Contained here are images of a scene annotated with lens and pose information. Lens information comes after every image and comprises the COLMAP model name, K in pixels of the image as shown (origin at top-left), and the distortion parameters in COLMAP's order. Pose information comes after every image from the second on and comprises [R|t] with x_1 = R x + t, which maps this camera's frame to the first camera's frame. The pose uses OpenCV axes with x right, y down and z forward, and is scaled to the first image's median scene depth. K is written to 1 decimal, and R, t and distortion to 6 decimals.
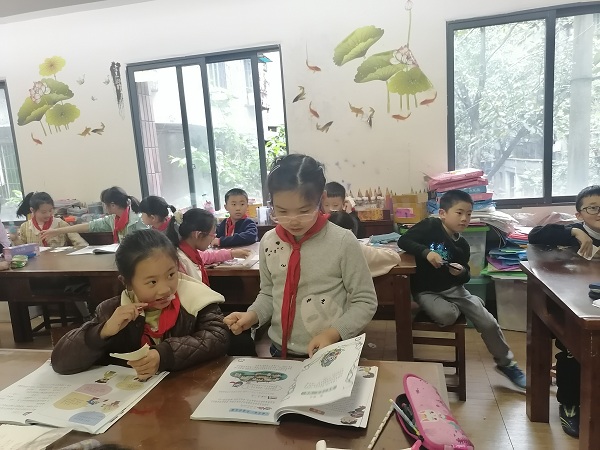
lens RADIAL K [[452.8, 0, 300.0], [0, 452.8, 225.0], [0, 0, 1]] dist [0.013417, -0.000369]
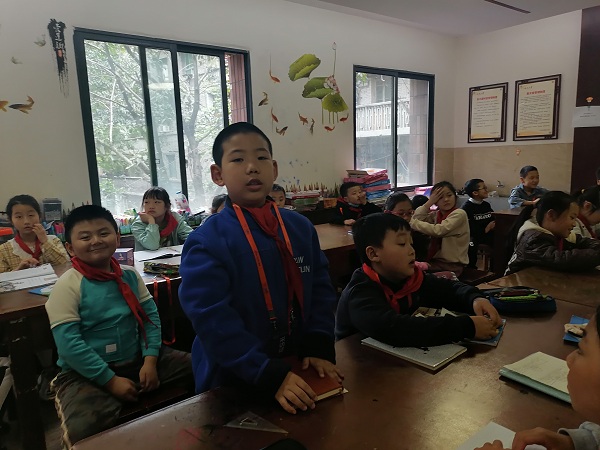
lens RADIAL K [[452.8, 0, 300.0], [0, 452.8, 225.0], [0, 0, 1]] dist [0.013417, -0.000369]
pose [[0.621144, -0.071535, 0.780424, -0.786872], [0.107360, 0.994204, 0.005682, 0.020527], [-0.776308, 0.080257, 0.625224, 0.242418]]
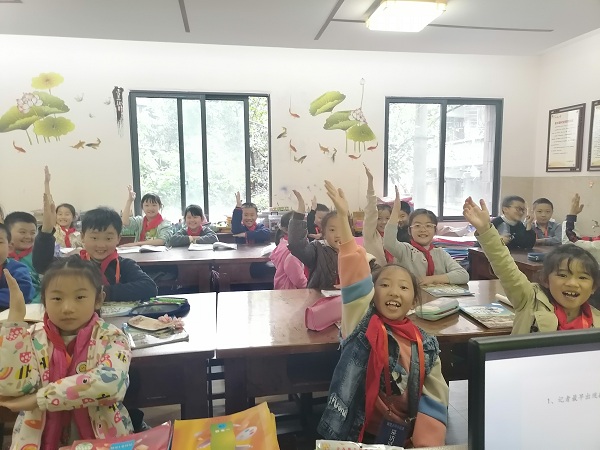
lens RADIAL K [[452.8, 0, 300.0], [0, 452.8, 225.0], [0, 0, 1]] dist [0.013417, -0.000369]
pose [[0.919356, 0.023635, 0.392716, -0.435160], [0.001045, 0.998044, -0.062512, 0.055780], [-0.393425, 0.057881, 0.917533, -0.195574]]
